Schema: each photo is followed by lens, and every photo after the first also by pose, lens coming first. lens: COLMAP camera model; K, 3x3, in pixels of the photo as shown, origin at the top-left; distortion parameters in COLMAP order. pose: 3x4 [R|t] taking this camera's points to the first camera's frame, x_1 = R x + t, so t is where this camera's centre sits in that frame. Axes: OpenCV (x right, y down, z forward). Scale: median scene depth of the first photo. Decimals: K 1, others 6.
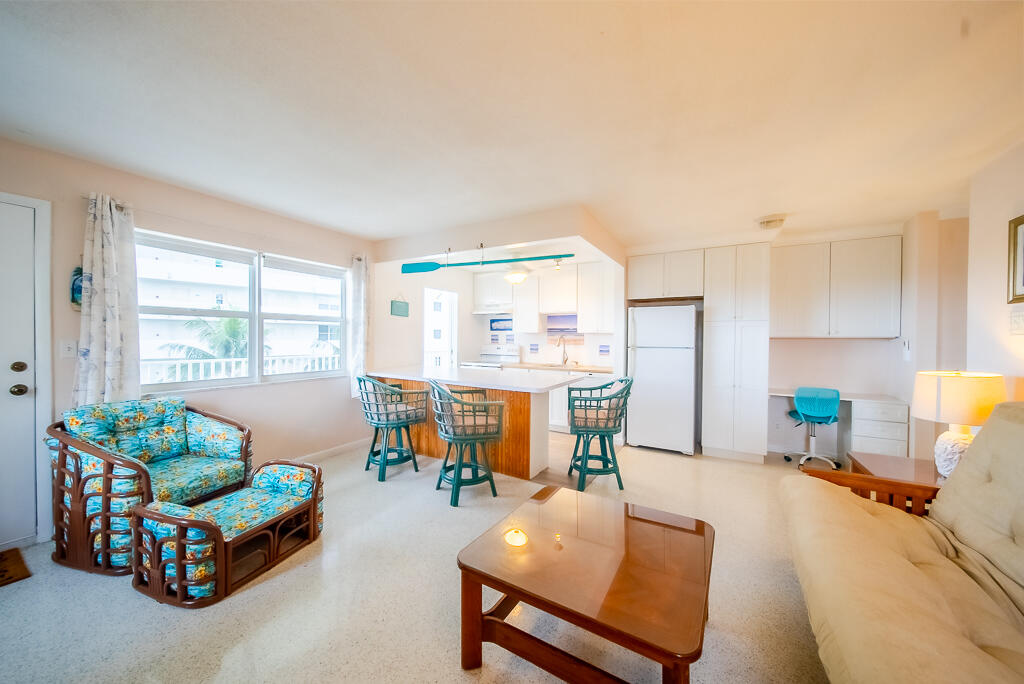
lens RADIAL K [[363.3, 0, 508.2], [0, 363.3, 341.9], [0, 0, 1]] dist [-0.011623, -0.000026]
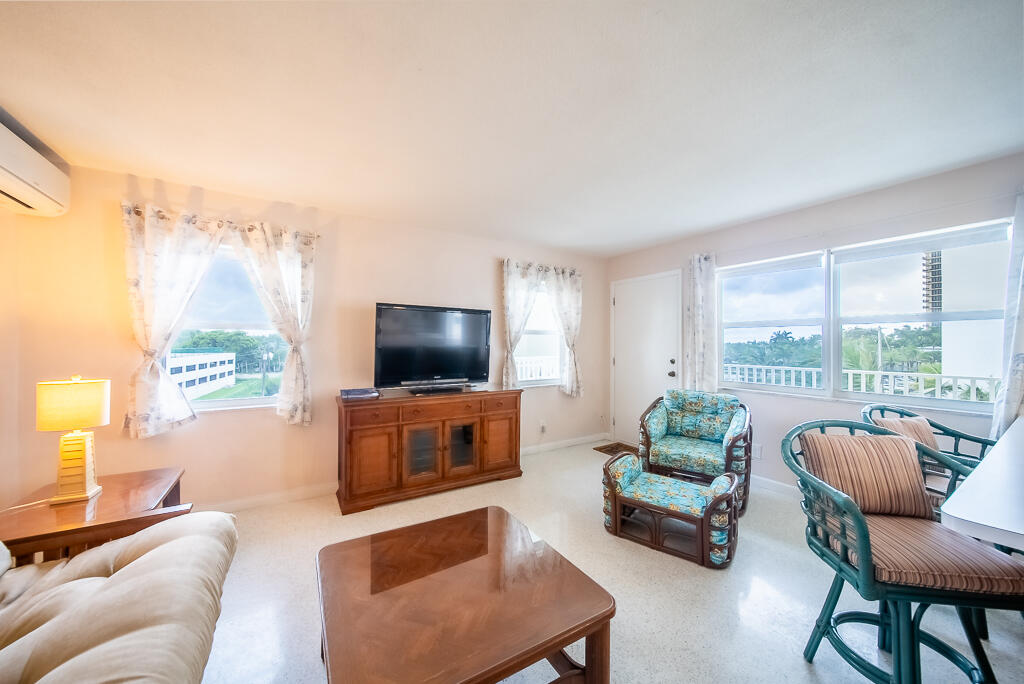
lens RADIAL K [[363.3, 0, 508.2], [0, 363.3, 341.9], [0, 0, 1]] dist [-0.011623, -0.000026]
pose [[-0.468592, -0.013262, -0.883315, 0.348359], [-0.016177, 0.999848, -0.006430, -0.003264], [0.883267, 0.011277, -0.468735, 0.551817]]
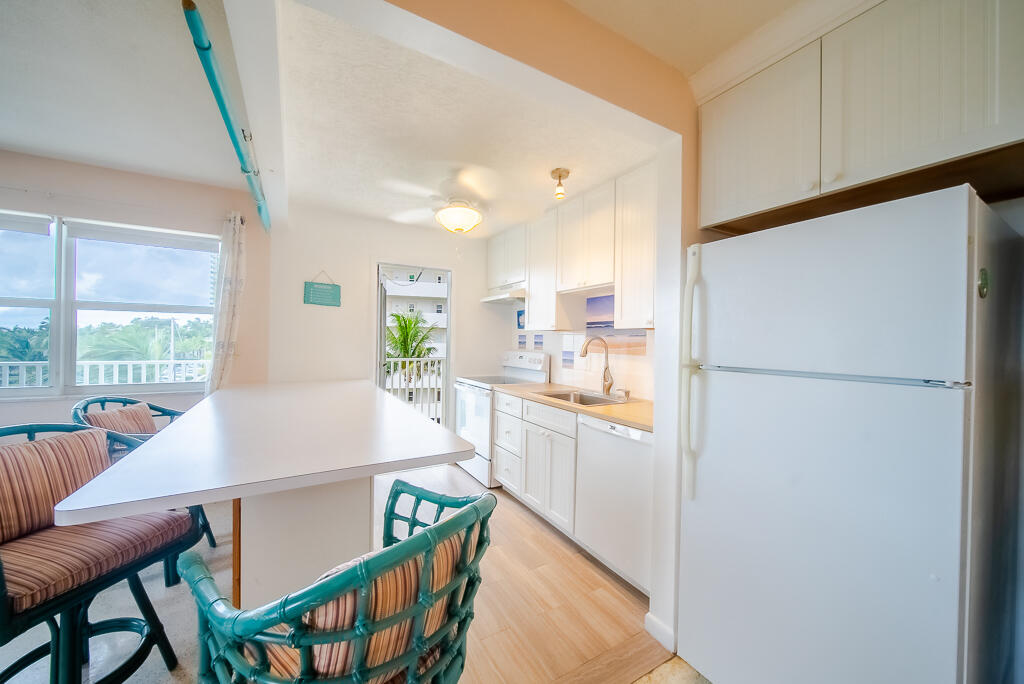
lens RADIAL K [[363.3, 0, 508.2], [0, 363.3, 341.9], [0, 0, 1]] dist [-0.011623, -0.000026]
pose [[0.868748, 0.008587, -0.495181, 0.353949], [-0.015290, 0.999838, -0.009486, -0.002505], [0.495019, 0.015812, 0.868738, 0.631585]]
